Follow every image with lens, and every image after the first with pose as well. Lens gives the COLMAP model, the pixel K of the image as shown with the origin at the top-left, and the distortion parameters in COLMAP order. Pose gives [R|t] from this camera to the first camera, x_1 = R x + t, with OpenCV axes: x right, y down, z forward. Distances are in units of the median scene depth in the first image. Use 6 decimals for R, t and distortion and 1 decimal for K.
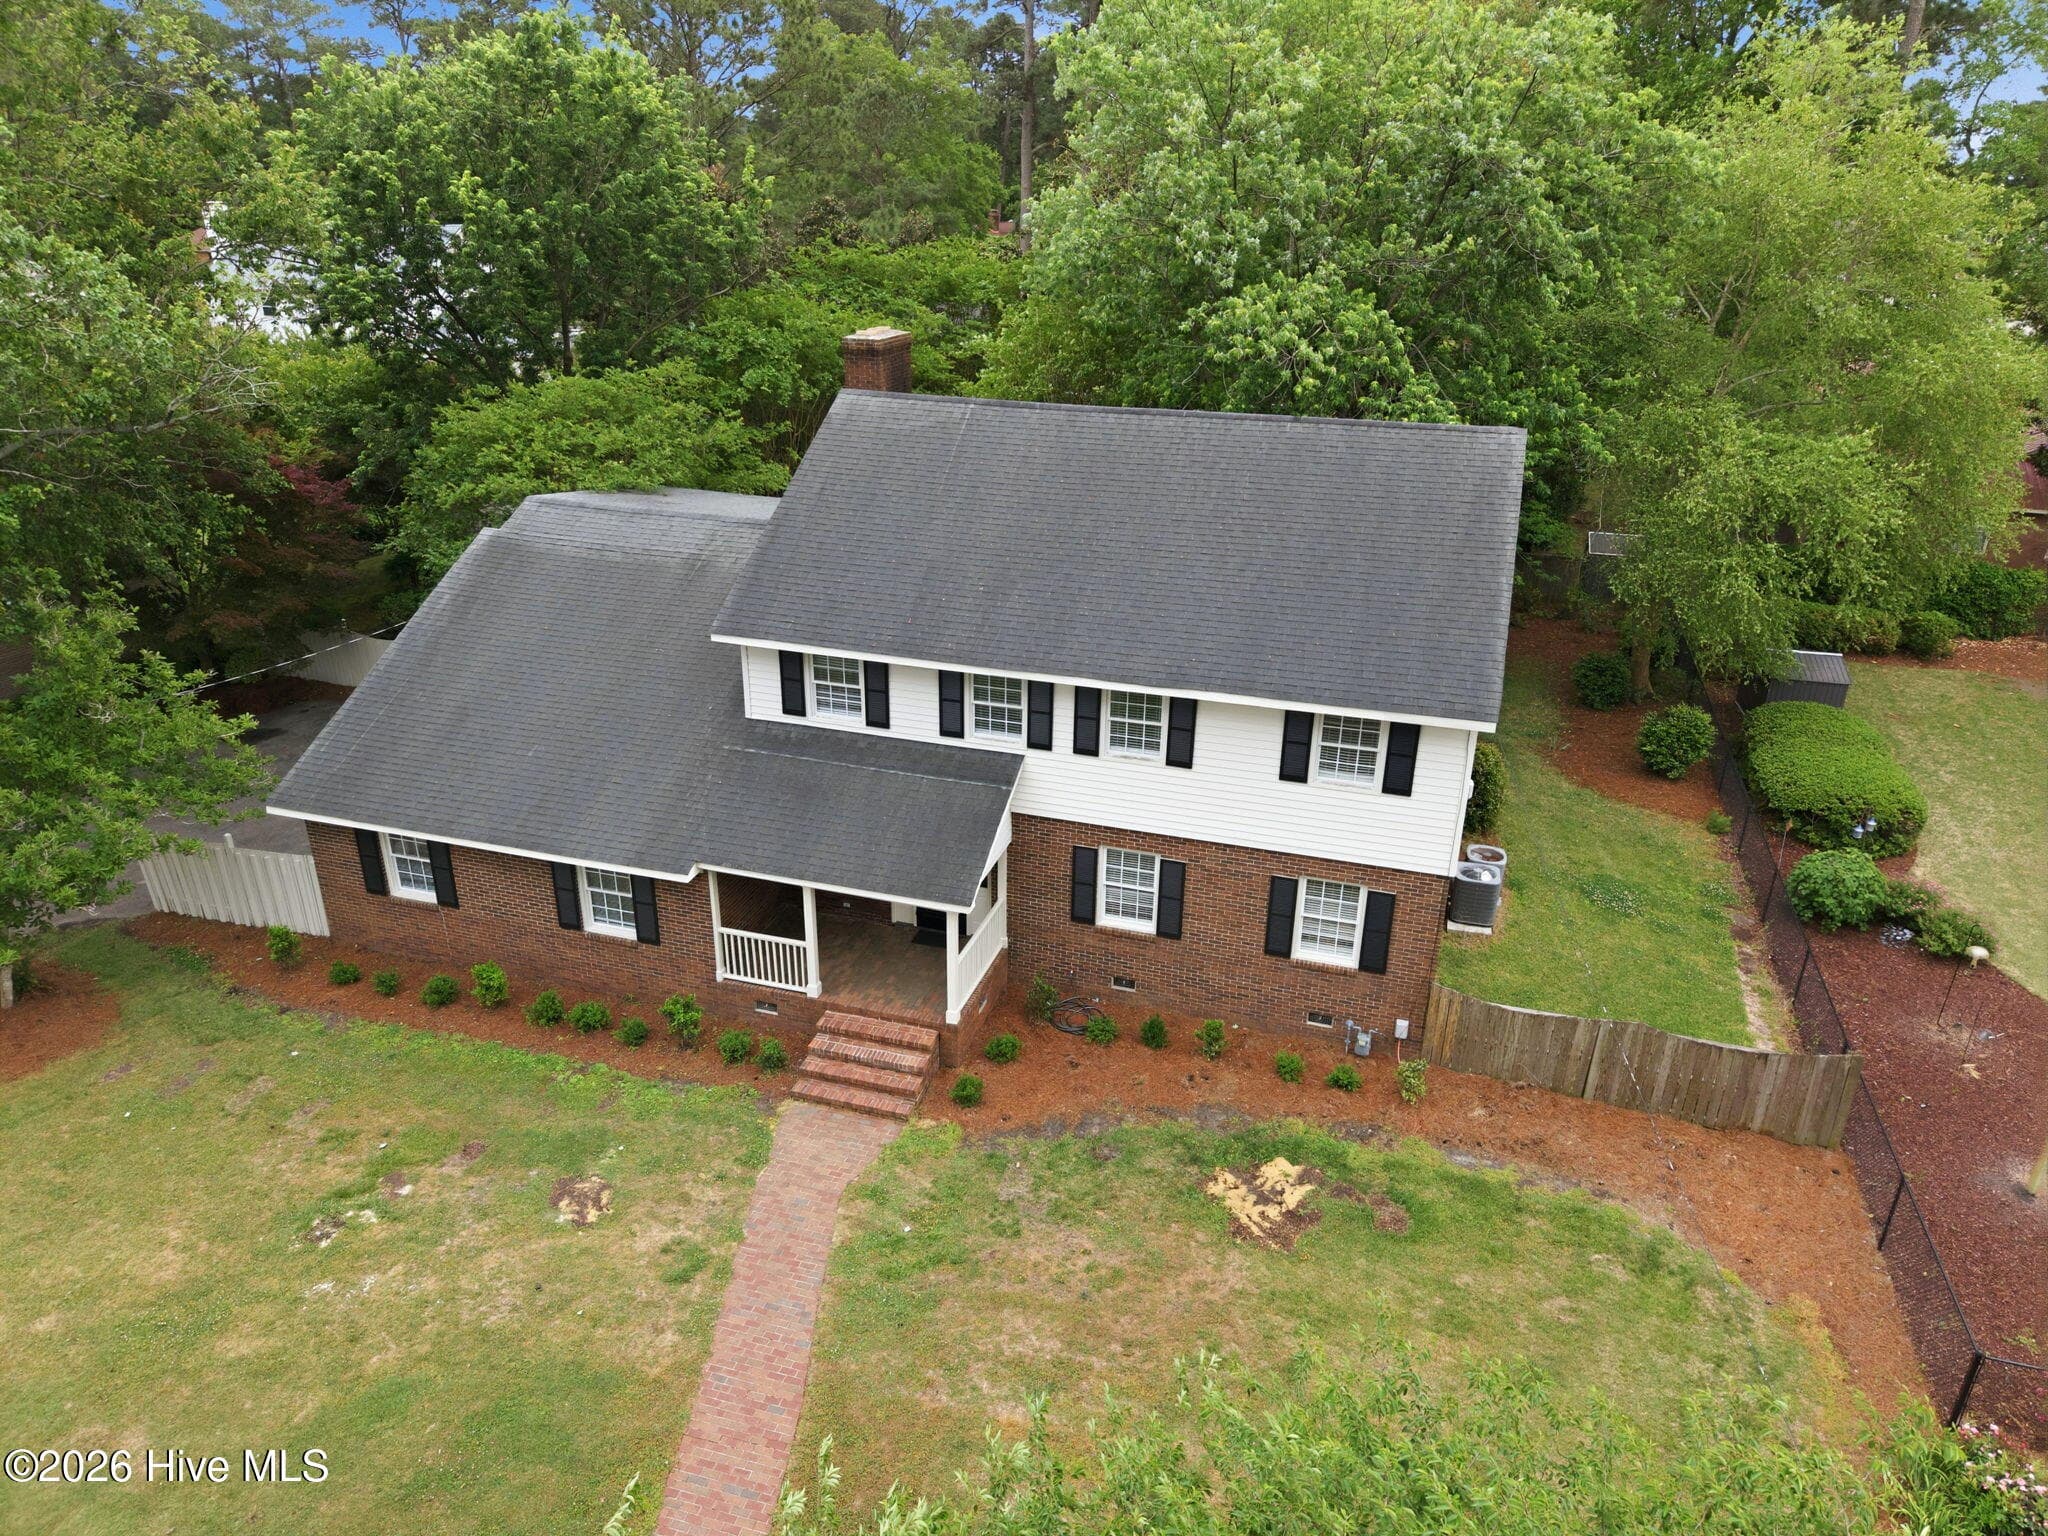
lens RADIAL K [[1365.2, 0, 1024.7], [0, 1365.2, 761.2], [0, 0, 1]] dist [0.039144, -0.046148]
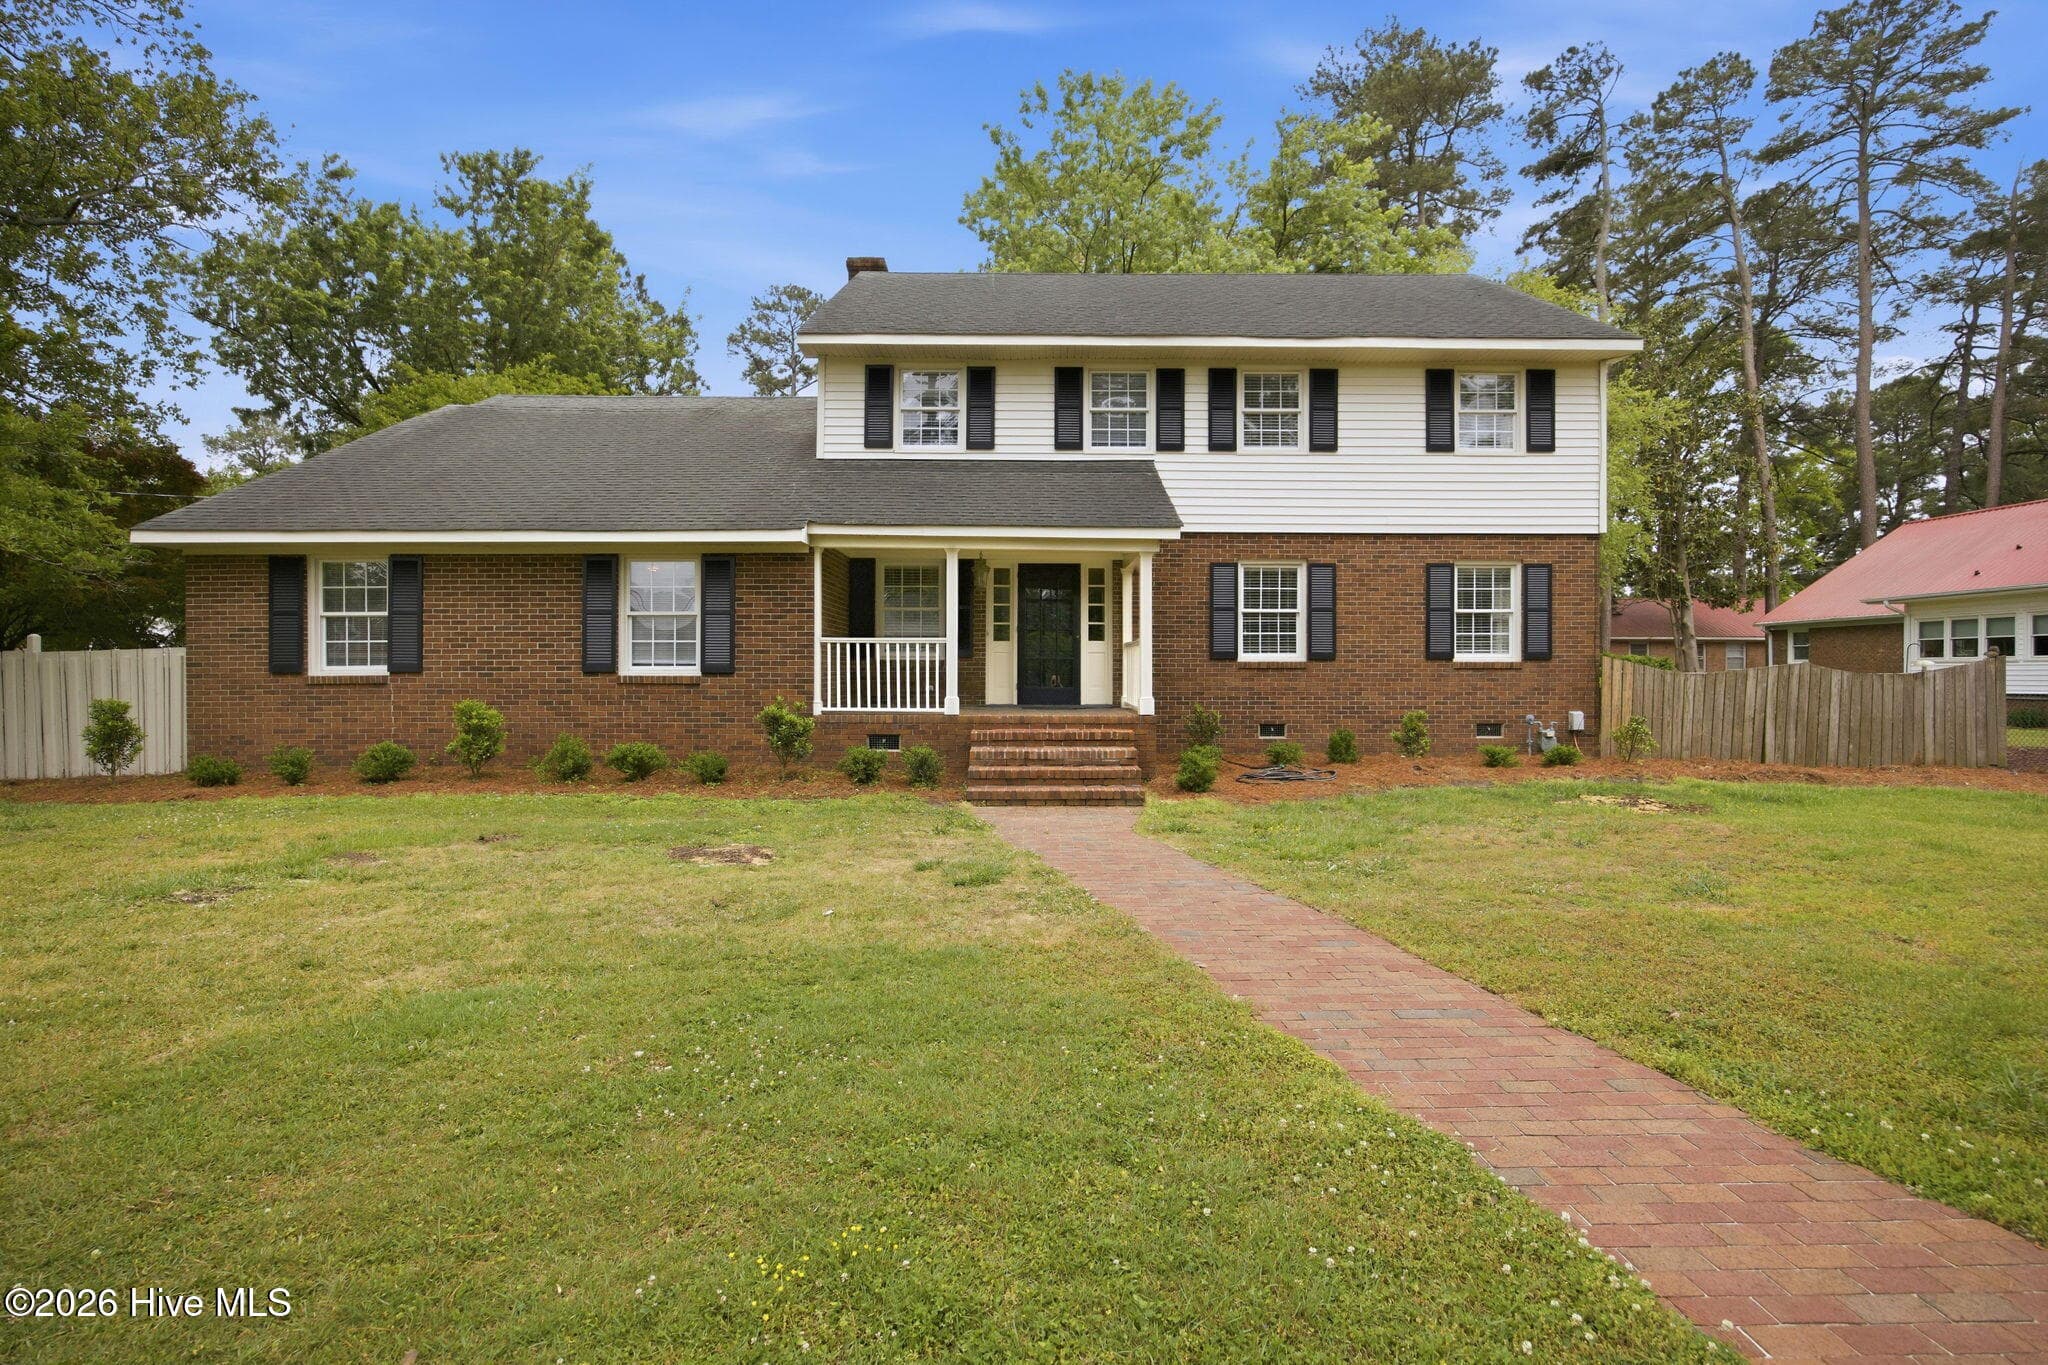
lens RADIAL K [[988.9, 0, 1022.2], [0, 988.9, 677.7], [0, 0, 1]] dist [-0.022833, 0.008179]
pose [[0.954689, -0.010317, 0.297425, -0.290868], [0.124430, 0.921690, -0.367430, 0.372359], [-0.270343, 0.387790, 0.881211, 0.507774]]
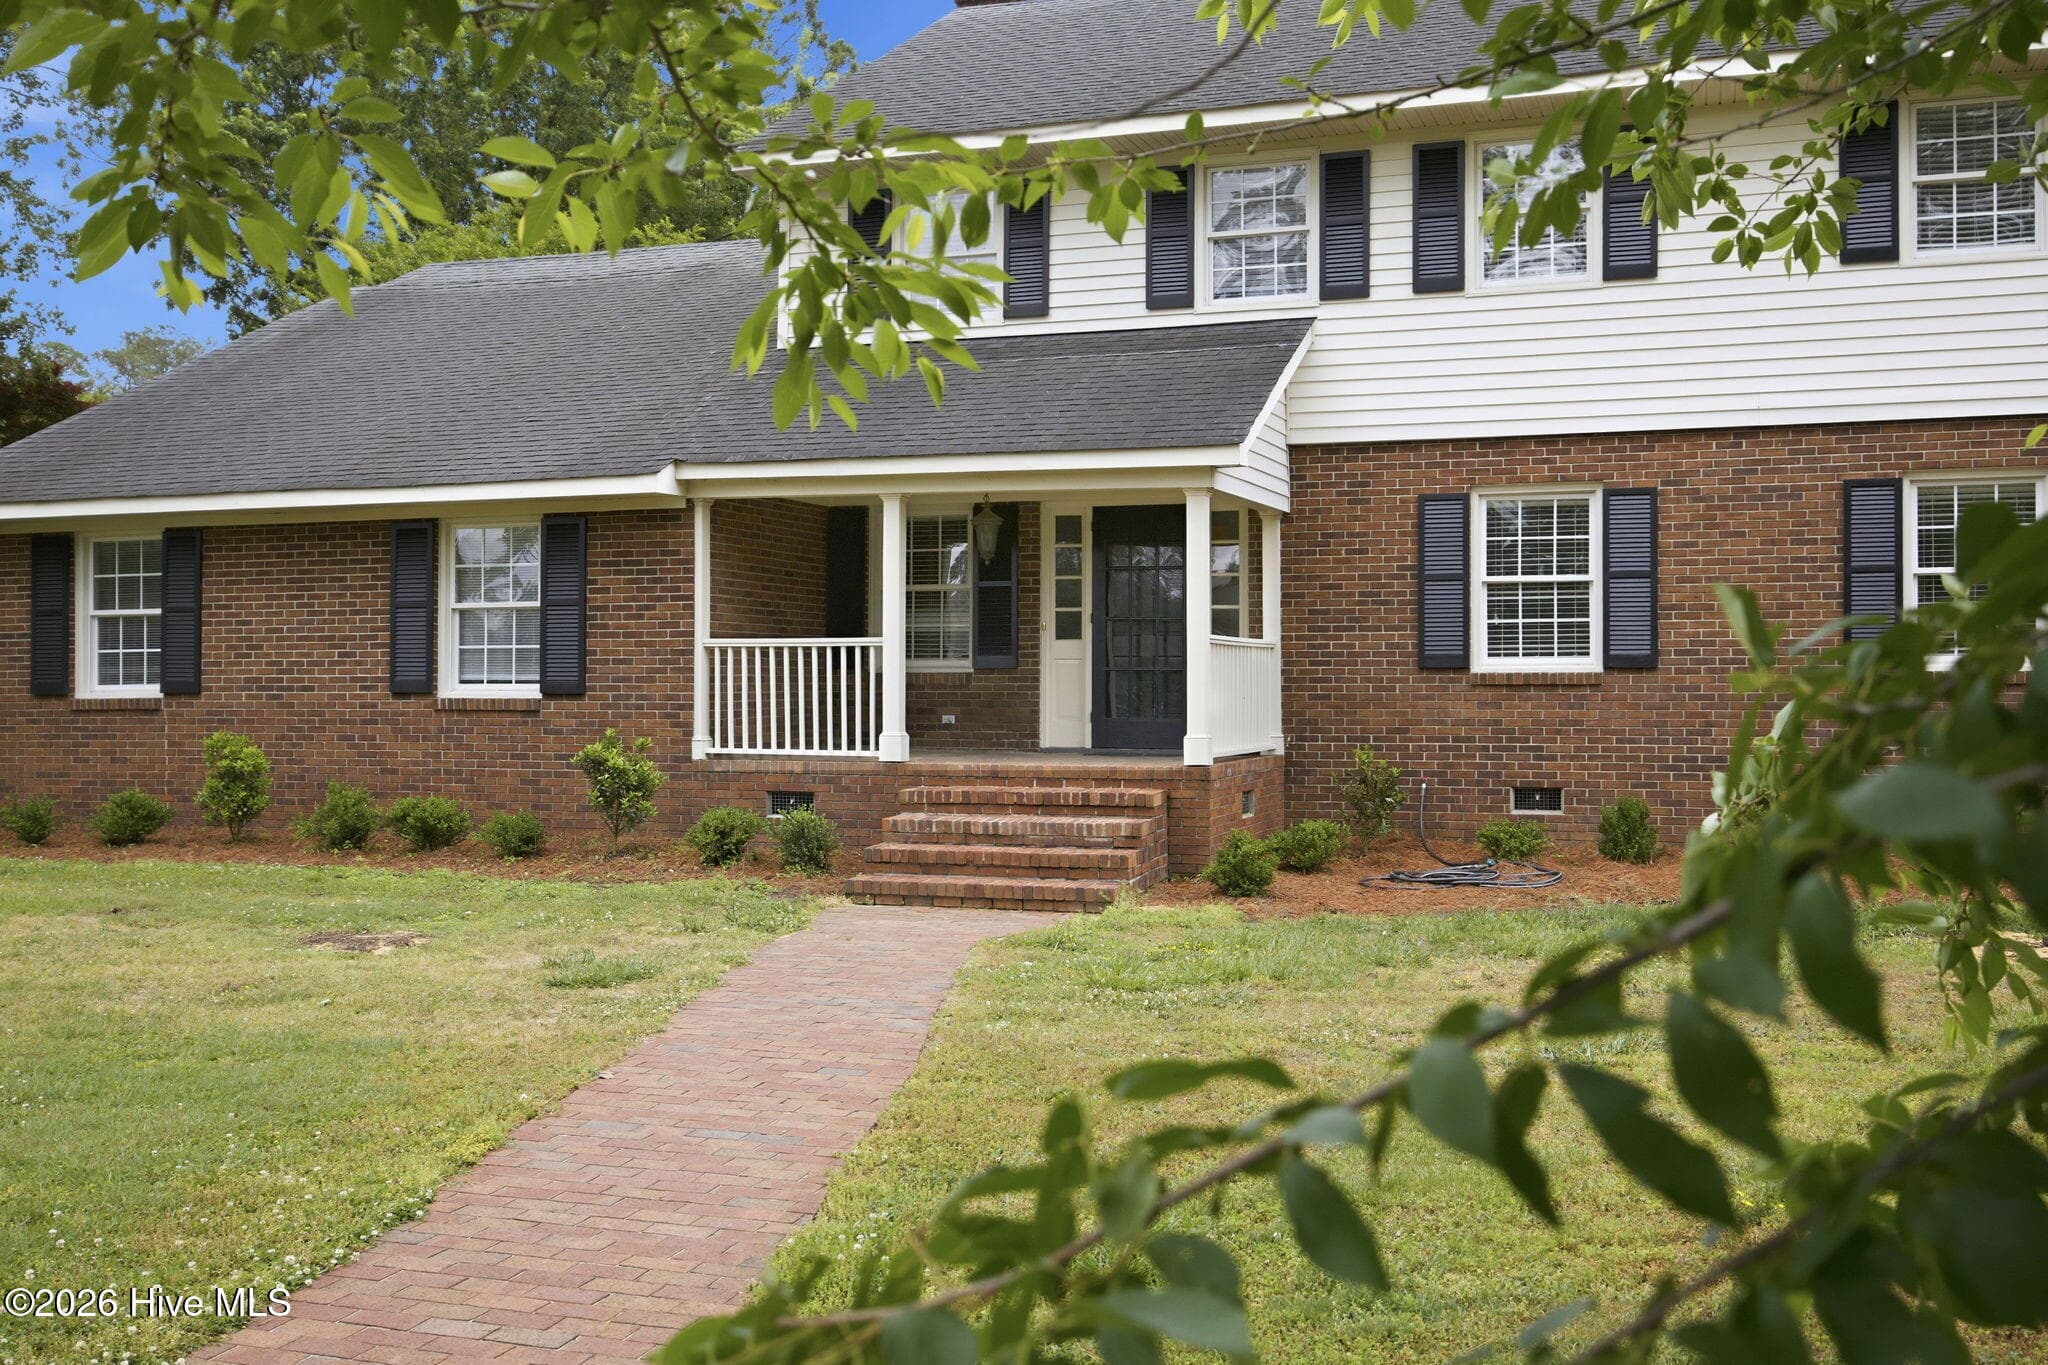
lens RADIAL K [[1972.5, 0, 1021.4], [0, 1972.5, 662.9], [0, 0, 1]] dist [-0.014204, 0.000000]
pose [[0.999102, -0.010430, -0.041057, -0.084335], [-0.007145, 0.913841, -0.406009, 0.430885], [0.041754, 0.405938, 0.912946, 0.374232]]
